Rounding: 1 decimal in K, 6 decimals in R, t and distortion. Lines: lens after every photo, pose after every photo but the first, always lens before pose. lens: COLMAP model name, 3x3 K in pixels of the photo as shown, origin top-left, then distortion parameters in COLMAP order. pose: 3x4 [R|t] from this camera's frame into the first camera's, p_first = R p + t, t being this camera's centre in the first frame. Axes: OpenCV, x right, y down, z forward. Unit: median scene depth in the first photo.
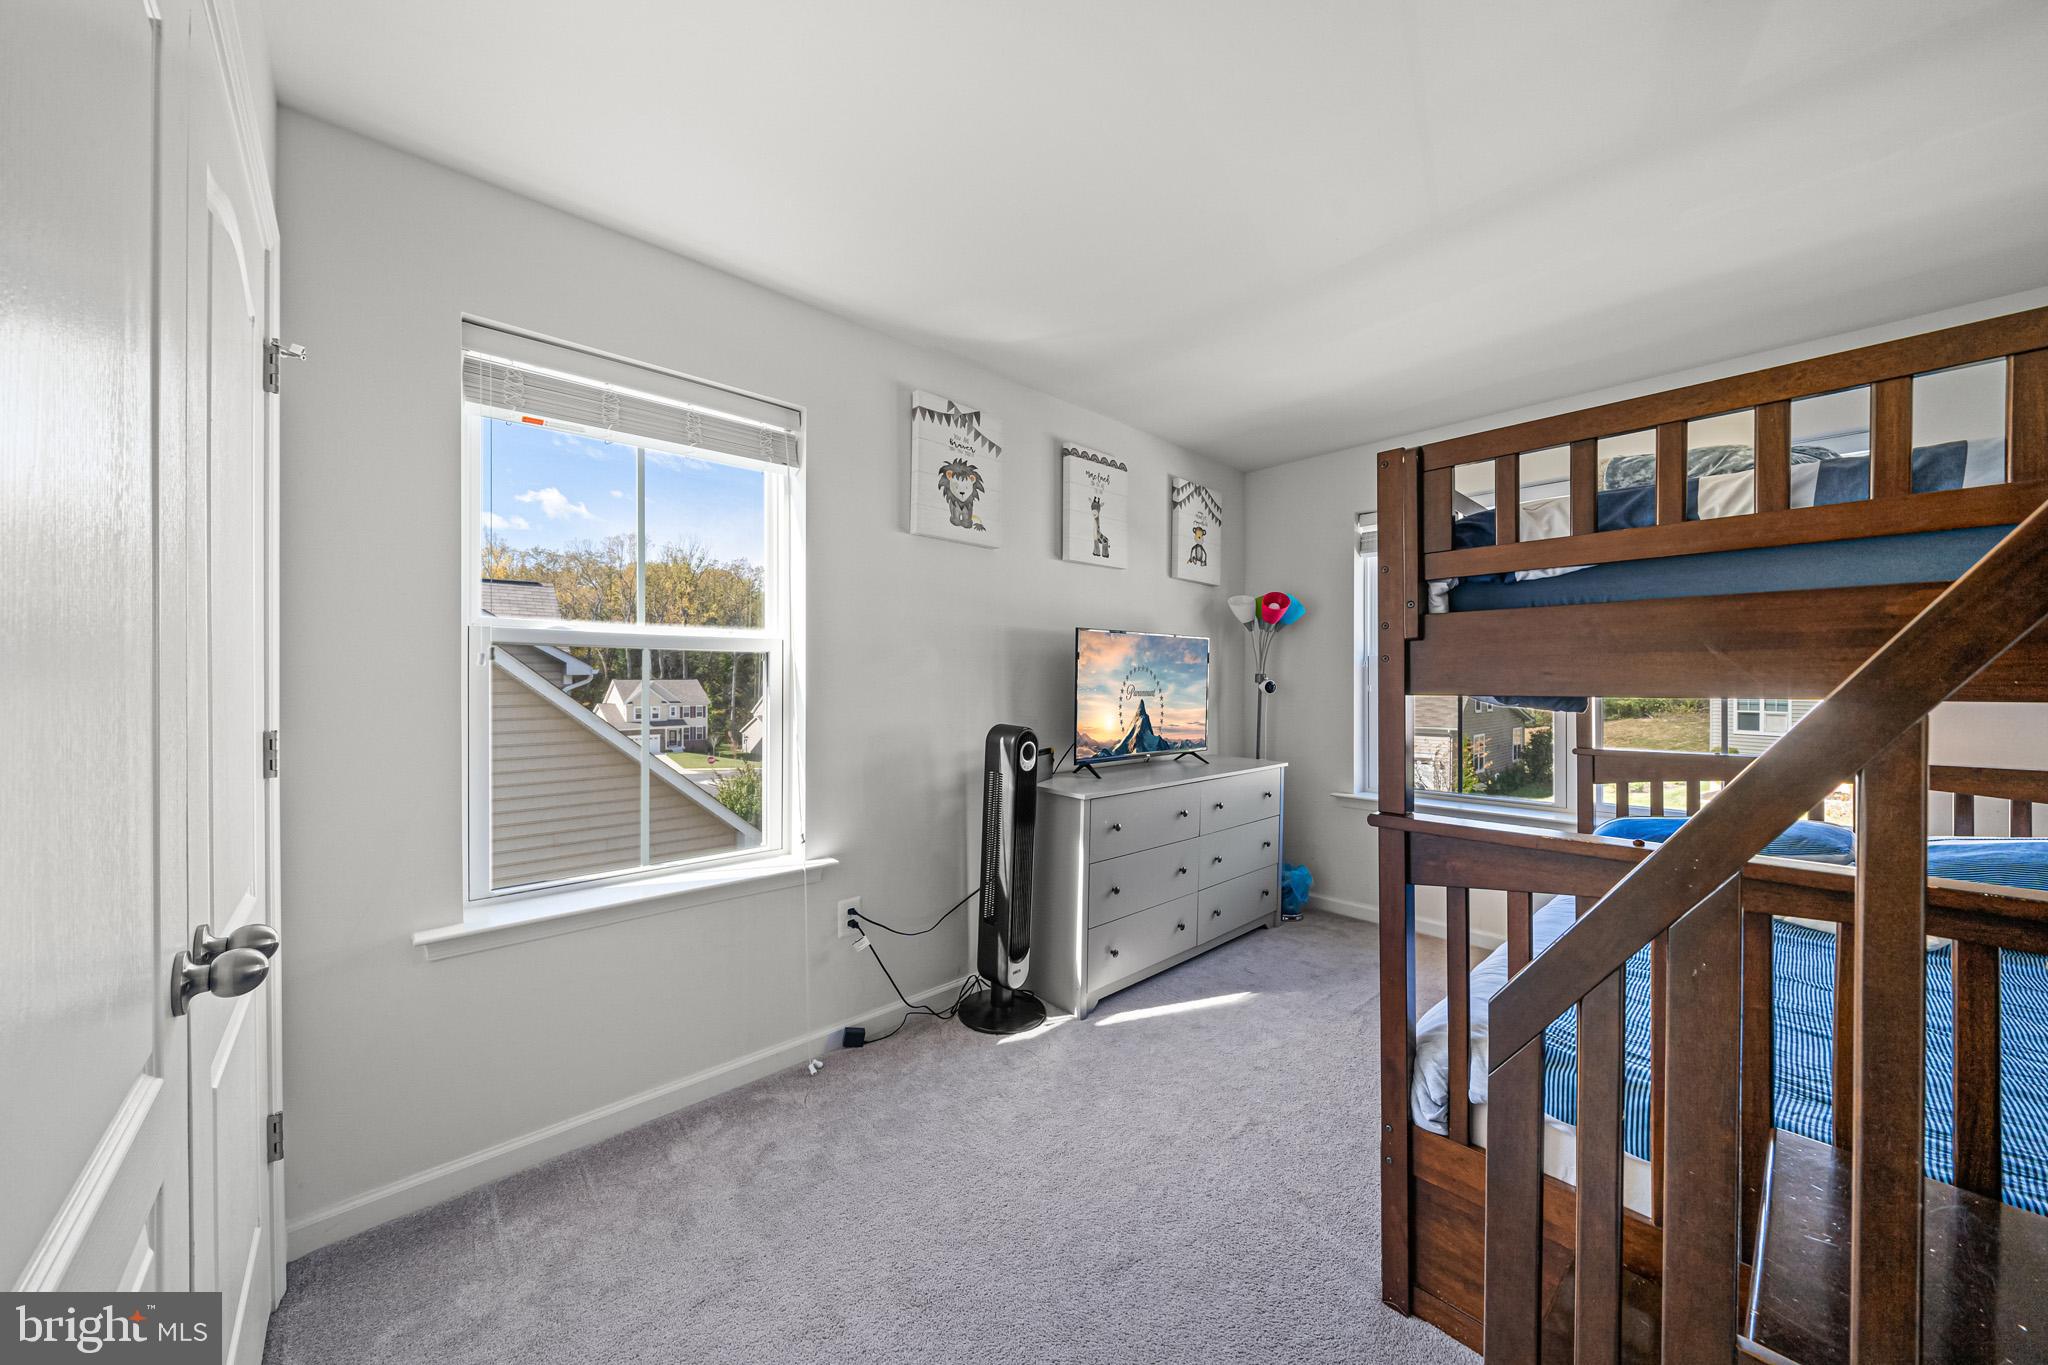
lens RADIAL K [[712.3, 0, 1024.0], [0, 712.3, 682.5], [0, 0, 1]] dist [-0.000155, -0.000006]
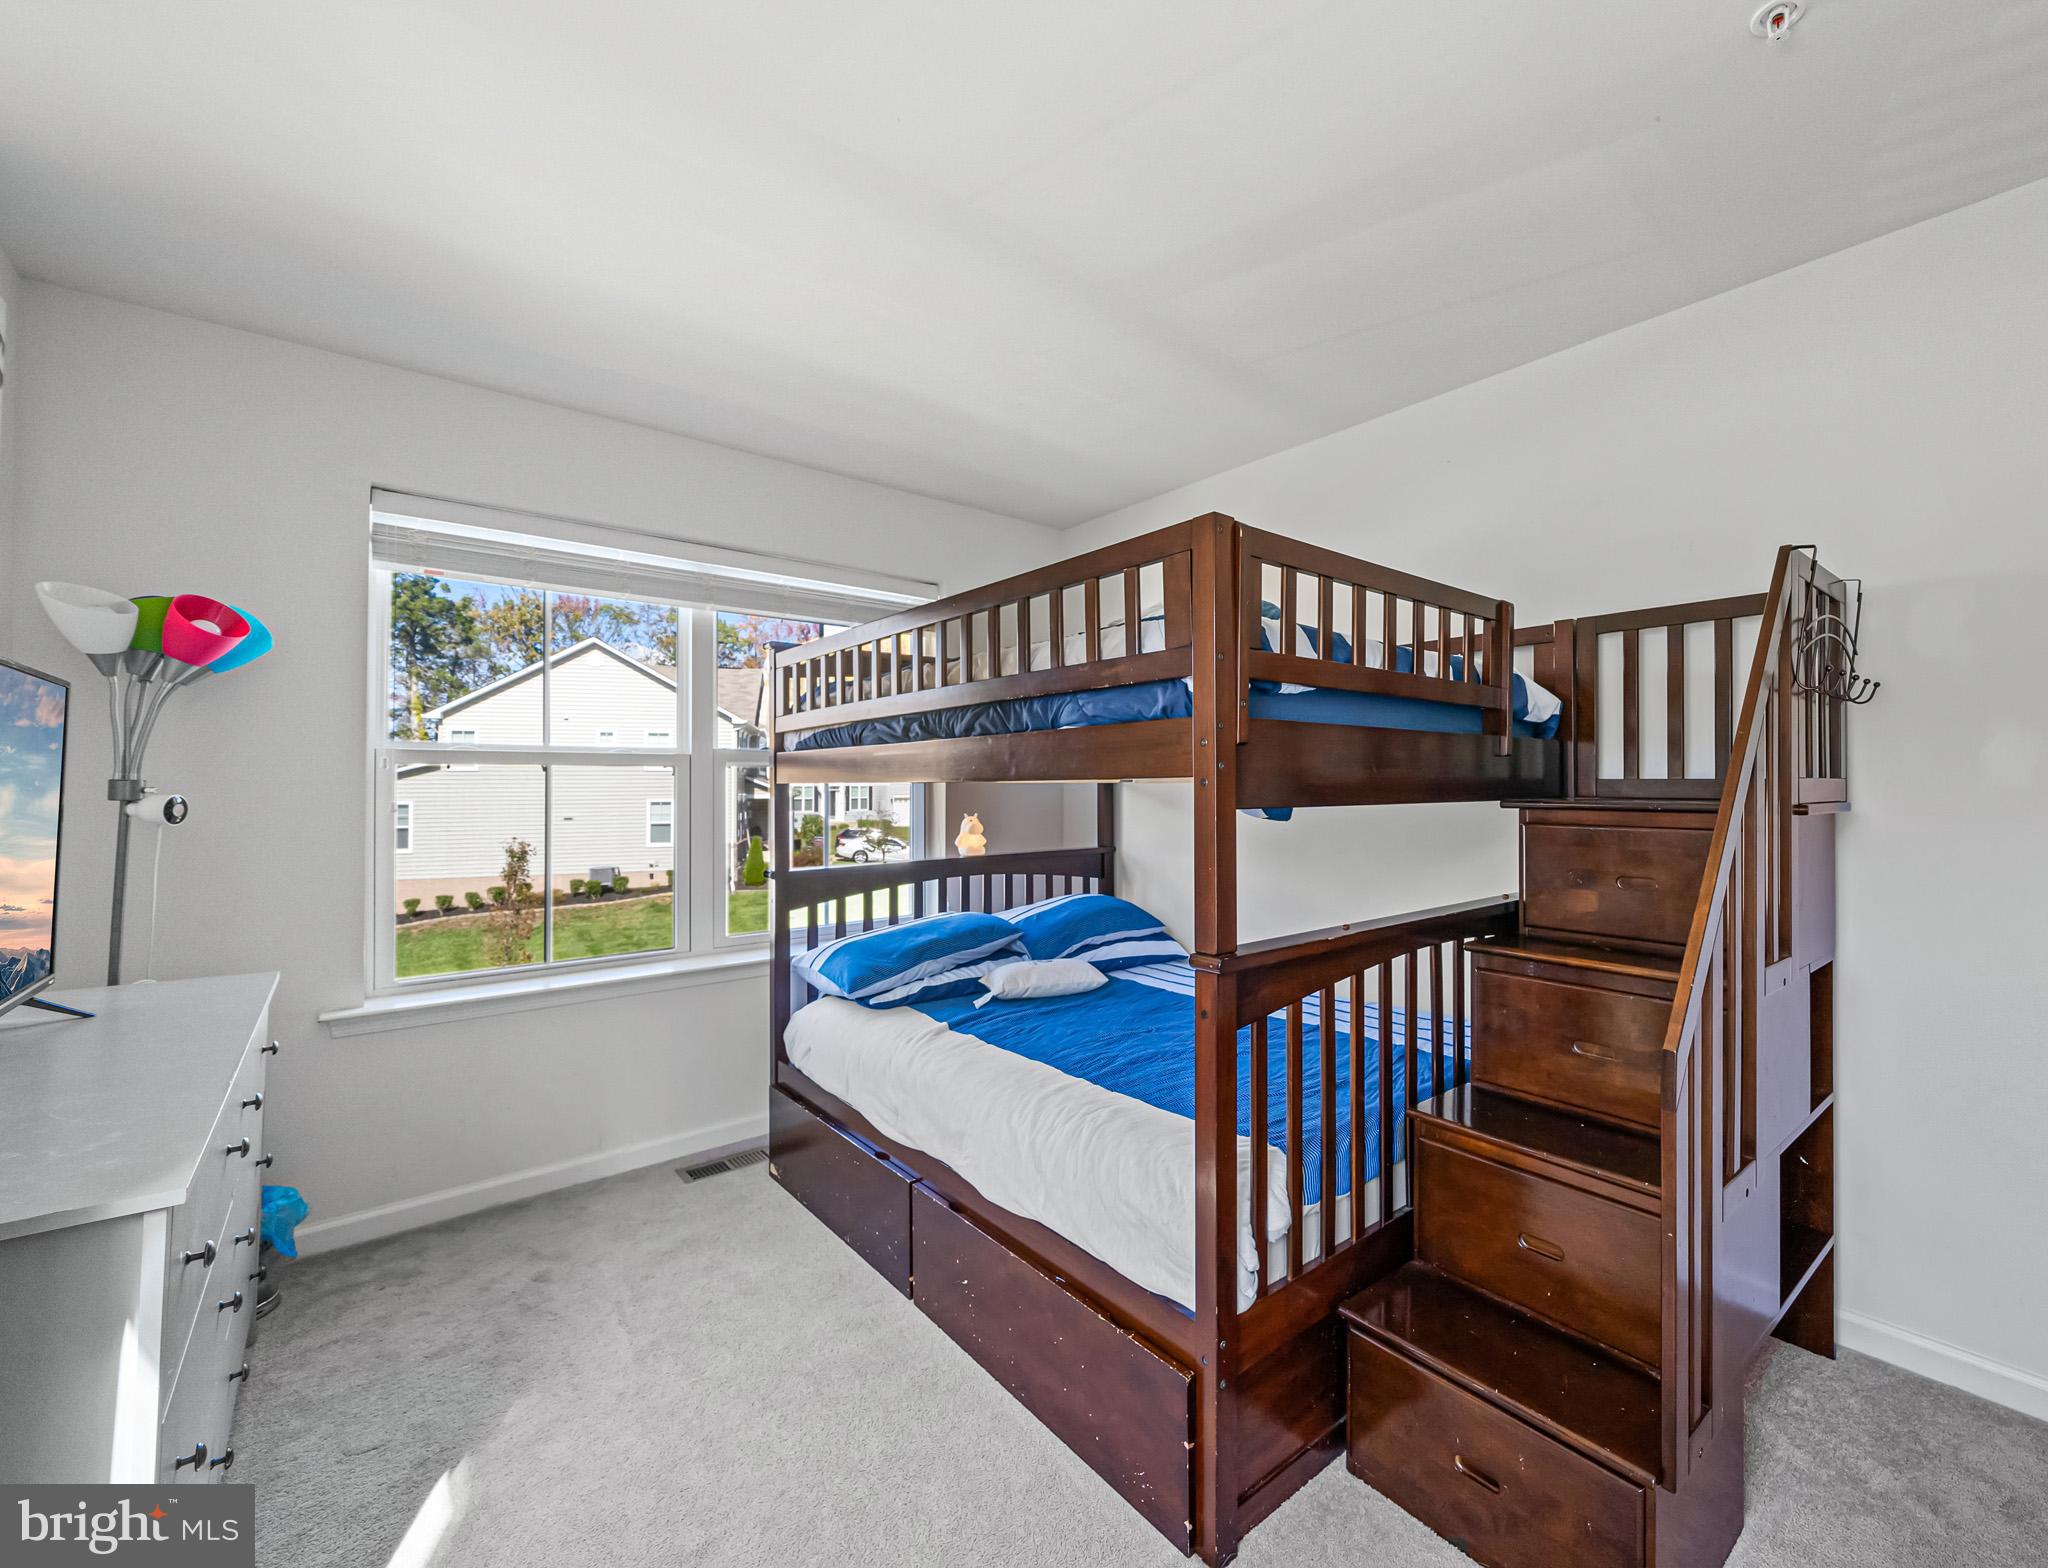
lens RADIAL K [[911.3, 0, 1024.0], [0, 911.3, 784.0], [0, 0, 1]] dist [0.001032, -0.000049]
pose [[-0.002696, 0.009743, 0.999949, -0.279110], [0.006682, 0.999930, -0.009725, -0.000928], [-0.999974, 0.006656, -0.002761, 0.640149]]
